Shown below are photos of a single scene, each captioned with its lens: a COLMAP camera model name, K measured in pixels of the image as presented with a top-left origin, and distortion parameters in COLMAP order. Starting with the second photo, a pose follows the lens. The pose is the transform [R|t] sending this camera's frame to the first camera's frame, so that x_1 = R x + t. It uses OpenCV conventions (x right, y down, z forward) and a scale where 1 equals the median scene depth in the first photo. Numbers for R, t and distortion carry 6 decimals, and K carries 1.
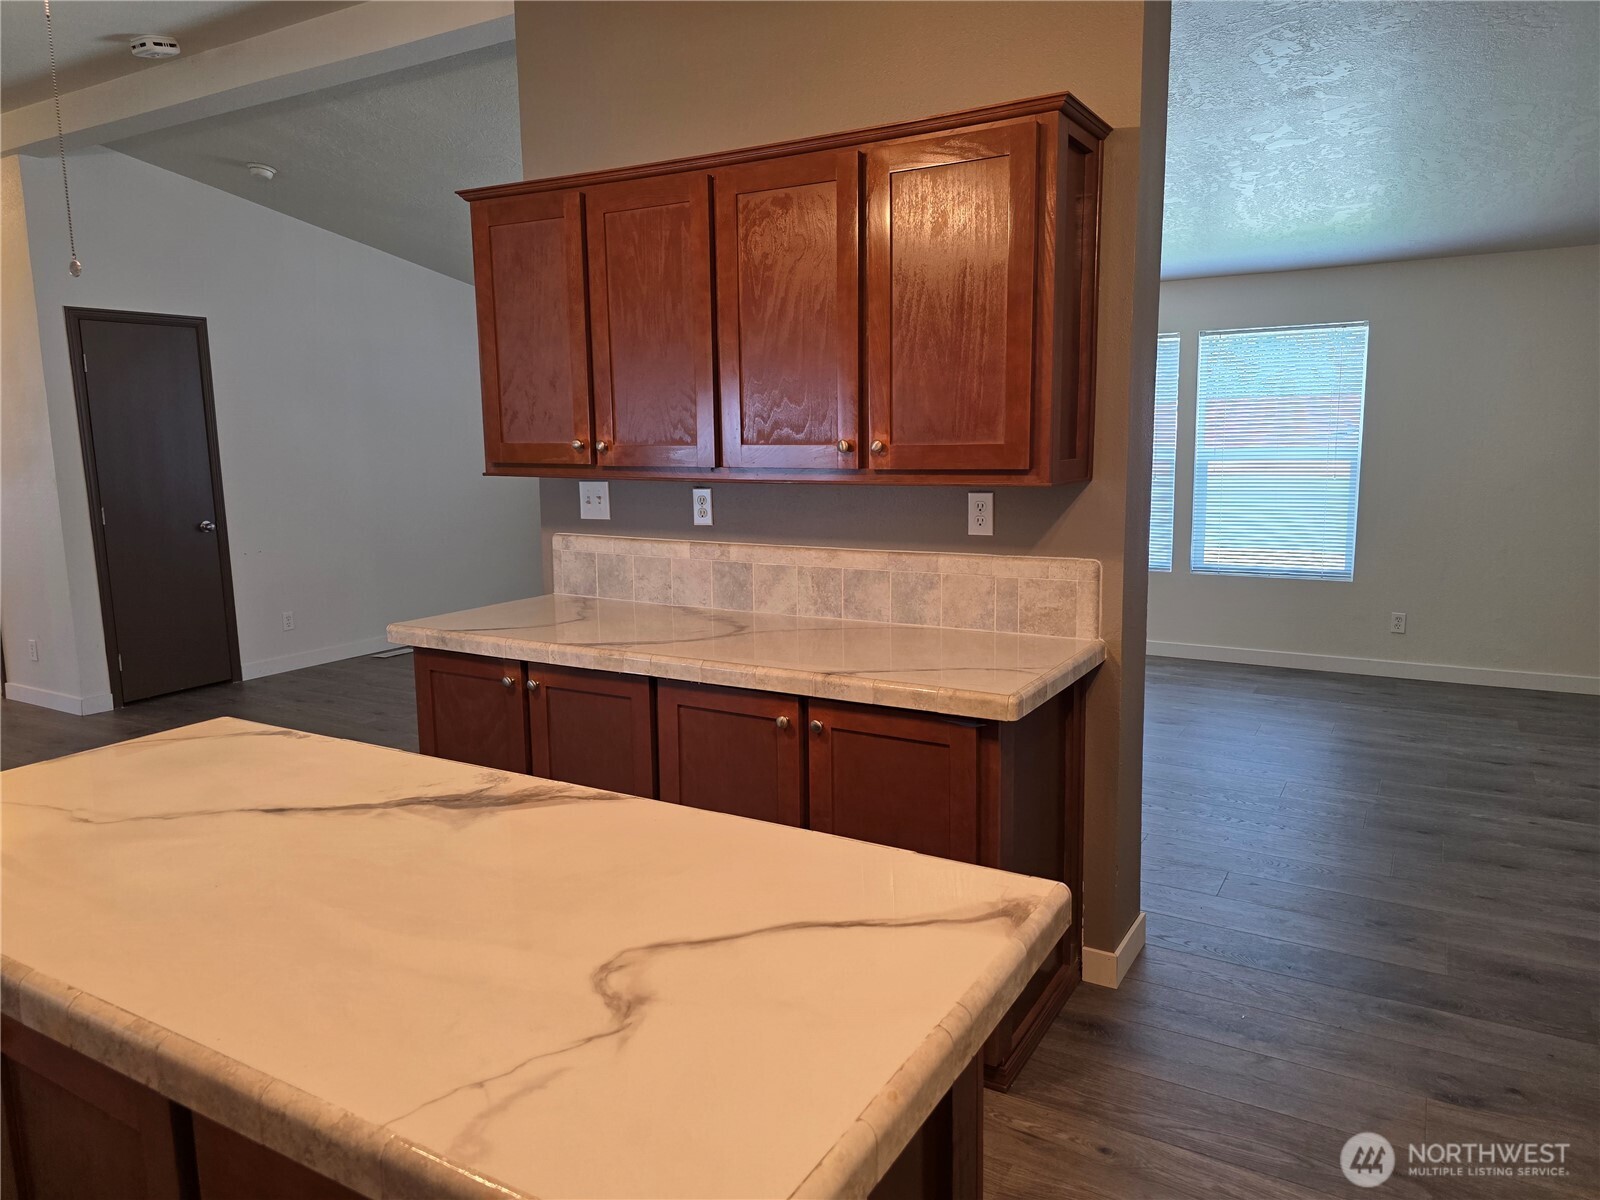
lens RADIAL K [[1082.3, 0, 817.8], [0, 1082.3, 603.9], [0, 0, 1]] dist [0.061243, -0.055214]
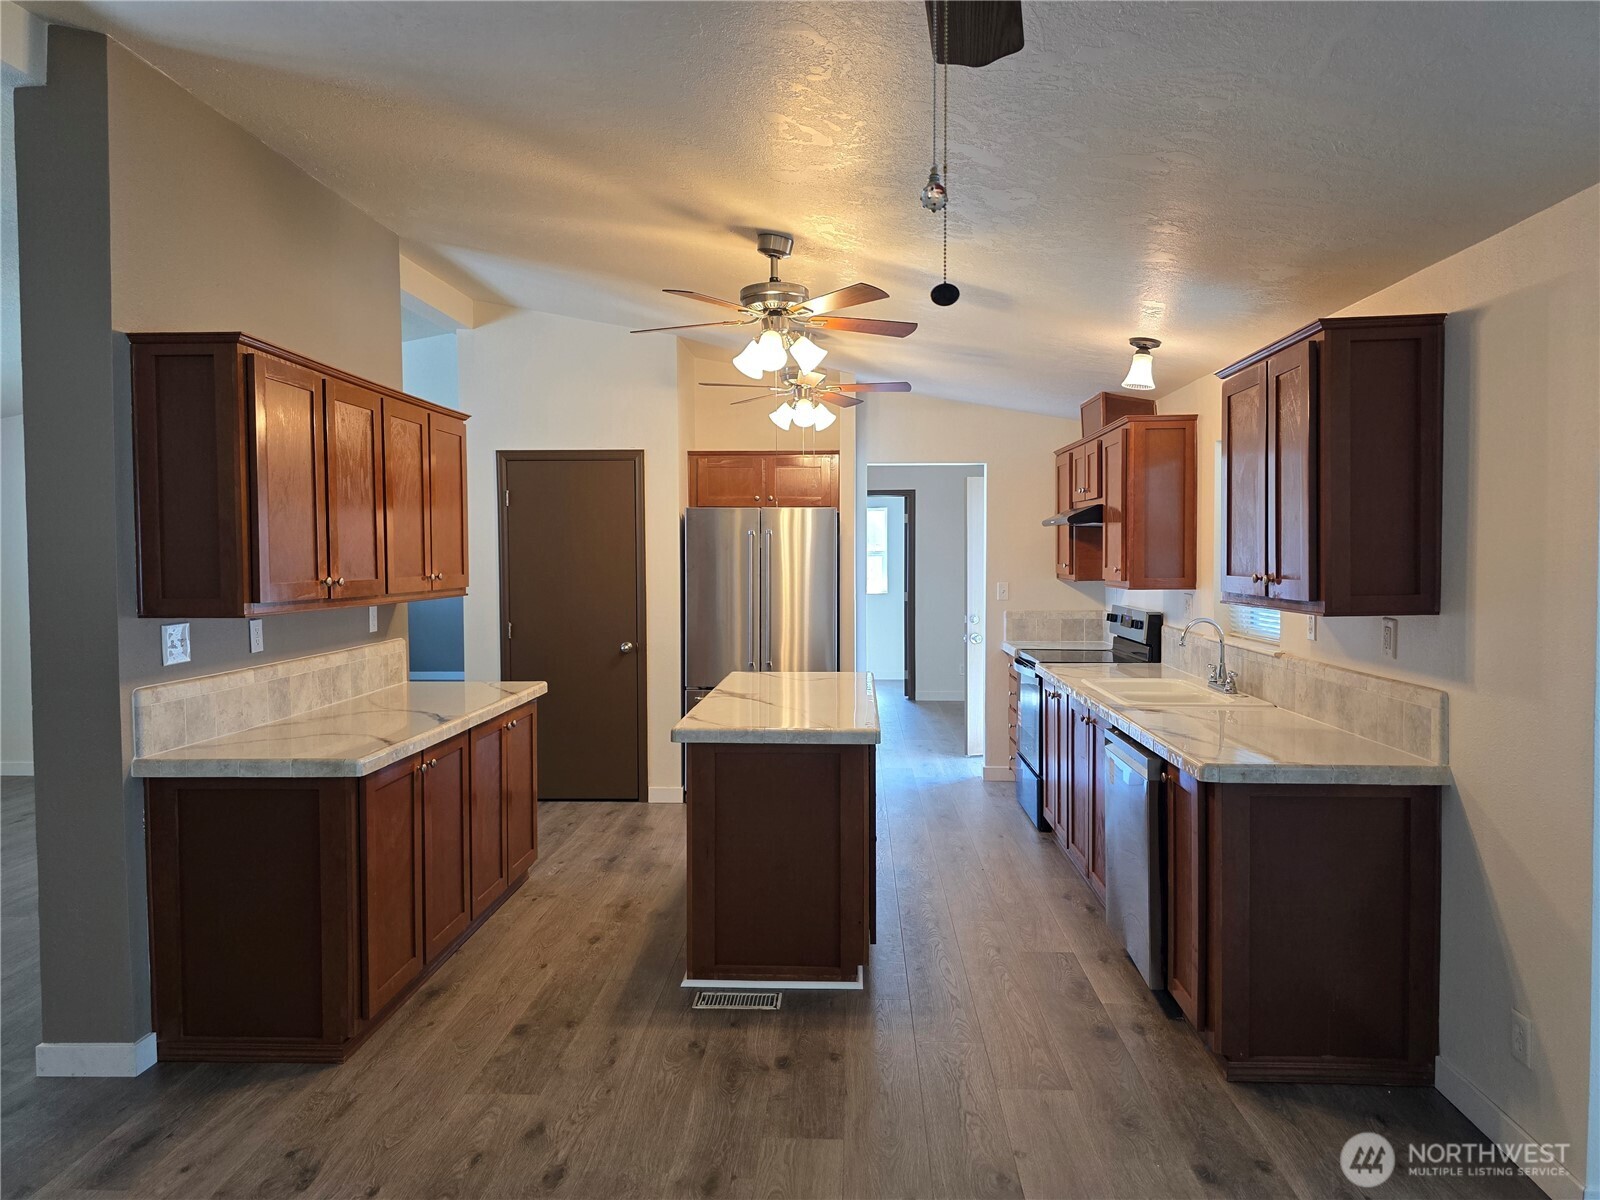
lens RADIAL K [[1089.5, 0, 817.8], [0, 1089.5, 578.5], [0, 0, 1]] dist [0.070598, -0.062323]
pose [[-0.467225, -0.003874, 0.884130, -1.433256], [0.159437, 0.983228, 0.088563, -0.160633], [-0.869644, 0.182342, -0.458771, 1.030515]]
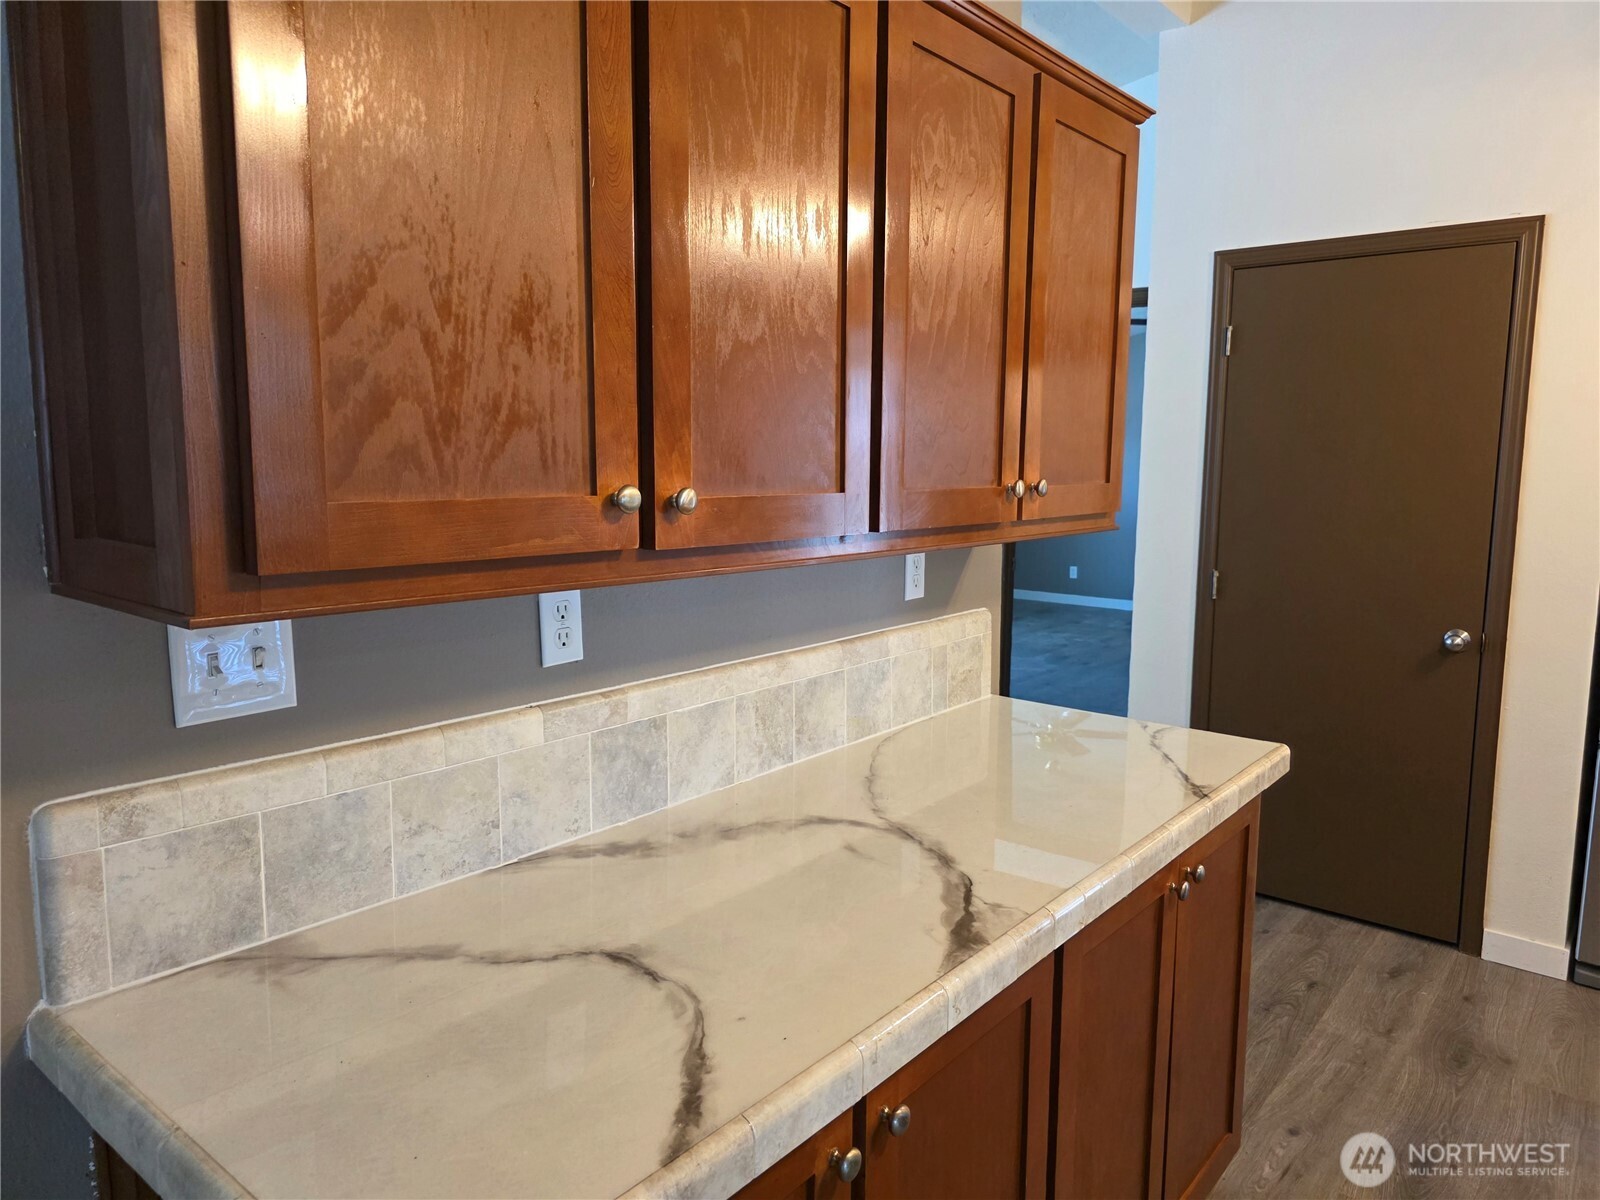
lens RADIAL K [[1089.5, 0, 817.8], [0, 1089.5, 578.5], [0, 0, 1]] dist [0.070598, -0.062323]
pose [[0.148498, -0.098883, 0.983957, -0.558373], [0.147892, 0.986019, 0.076770, -0.131081], [-0.977791, 0.134119, 0.161046, 0.833403]]
